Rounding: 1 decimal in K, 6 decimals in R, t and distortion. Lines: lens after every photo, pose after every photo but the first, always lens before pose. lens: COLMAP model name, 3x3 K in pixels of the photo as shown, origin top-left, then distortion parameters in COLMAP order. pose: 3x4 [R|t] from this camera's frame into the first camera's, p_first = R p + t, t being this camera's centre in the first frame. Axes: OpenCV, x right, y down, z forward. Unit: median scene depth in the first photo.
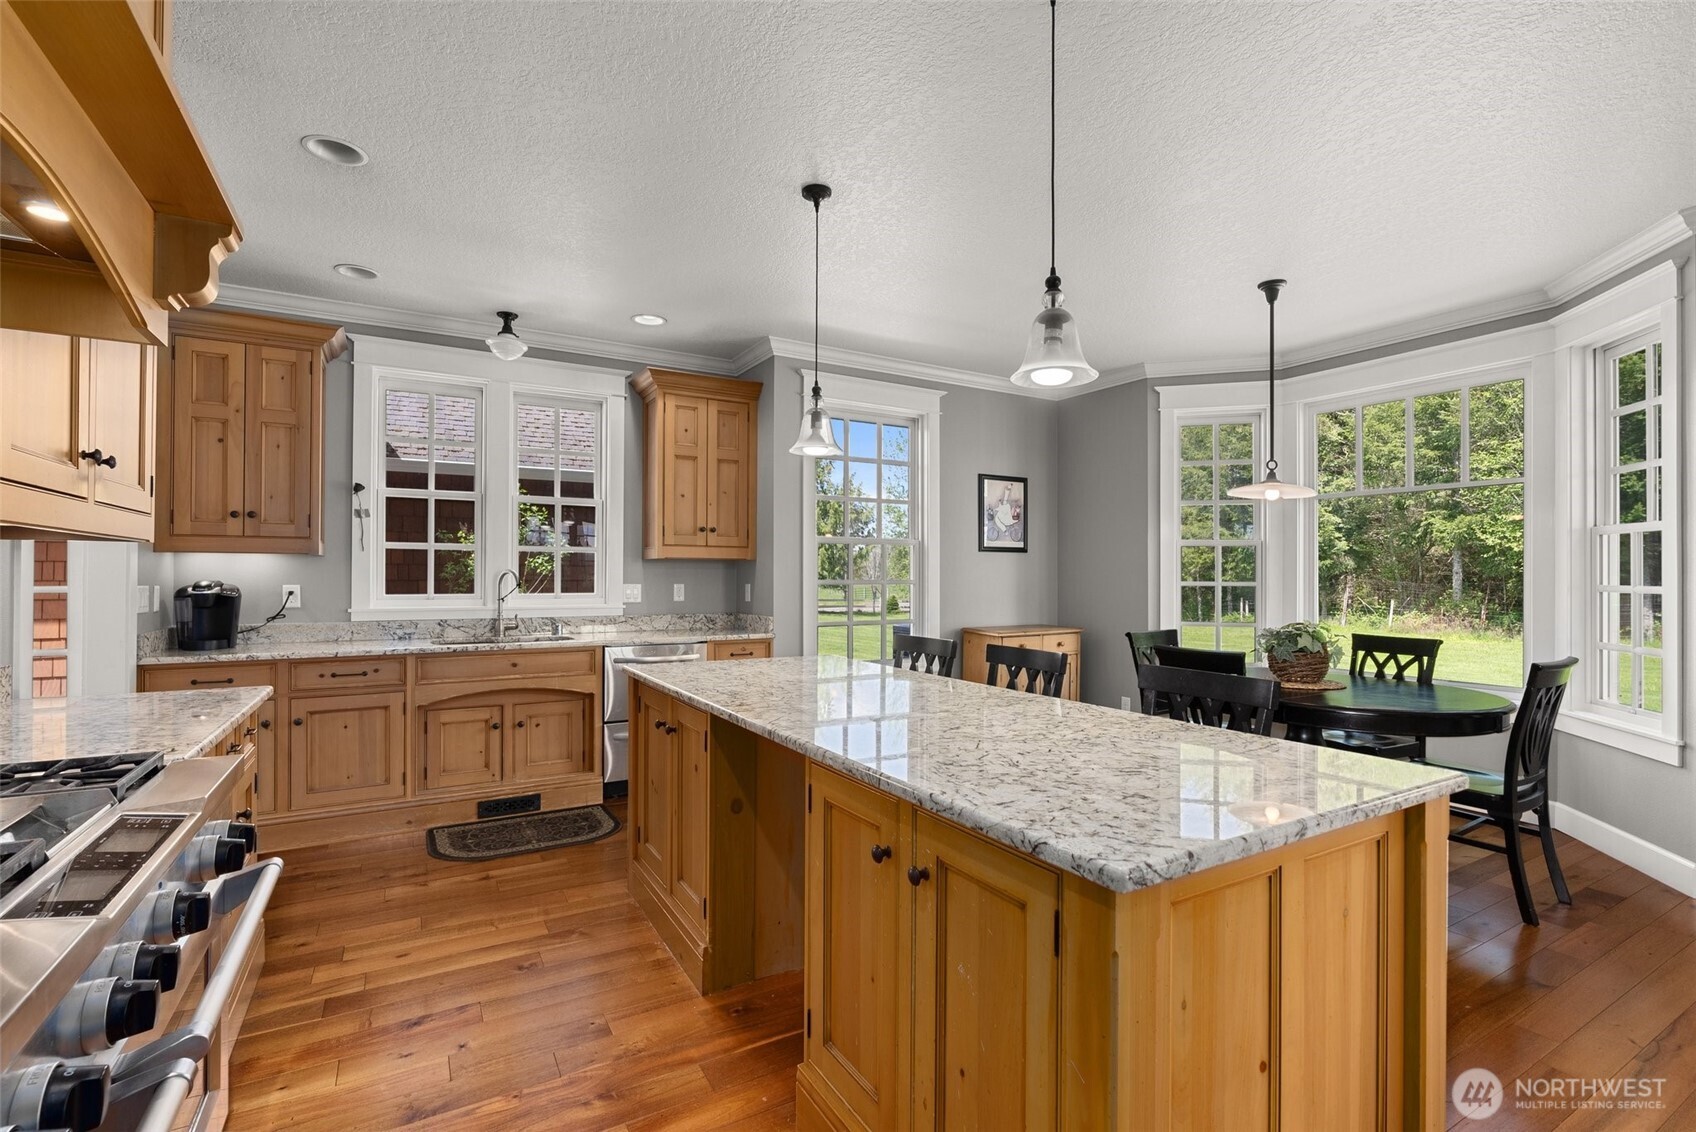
lens RADIAL K [[769.5, 0, 847.0], [0, 769.5, 569.2], [0, 0, 1]] dist [-0.004172, 0.001513]
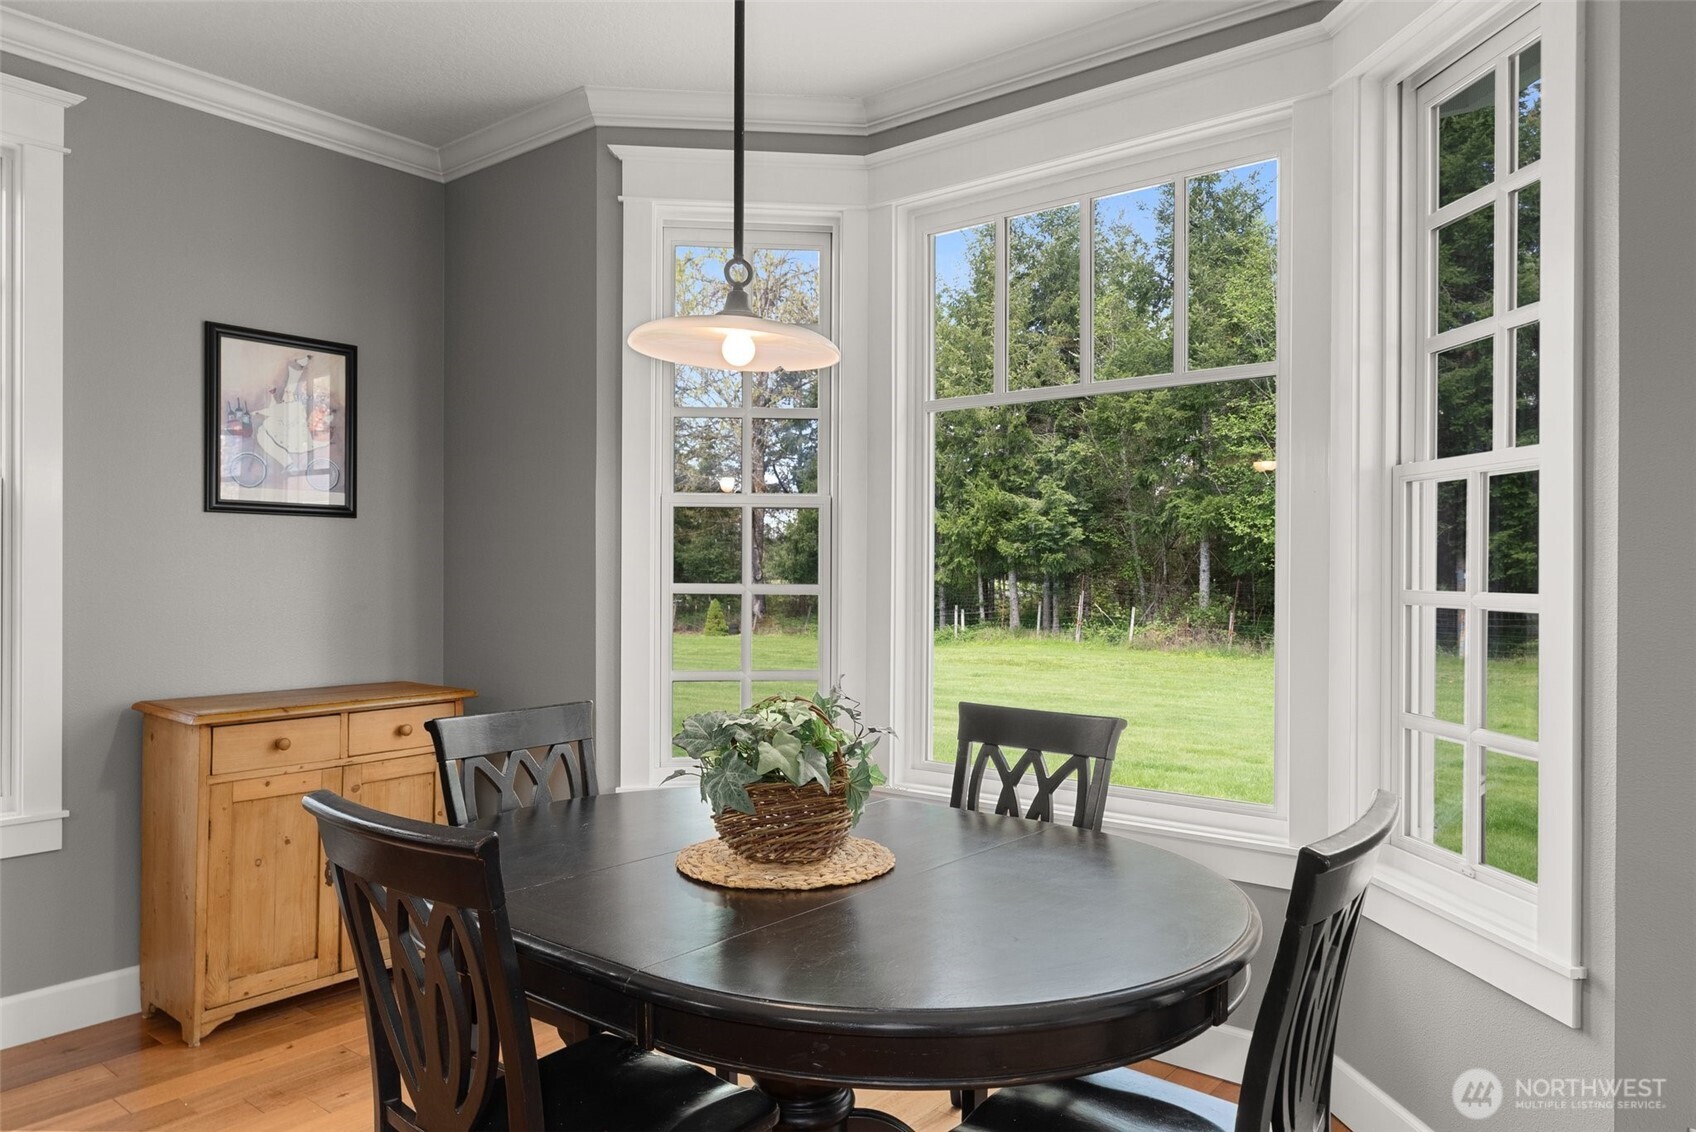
lens RADIAL K [[1132.0, 0, 850.7], [0, 1132.0, 568.3], [0, 0, 1]] dist [-0.008083, -0.002304]
pose [[0.934251, 0.002265, 0.356610, 0.295522], [-0.003301, 0.999992, 0.002297, 0.004866], [-0.356601, -0.003323, 0.934251, 0.337250]]
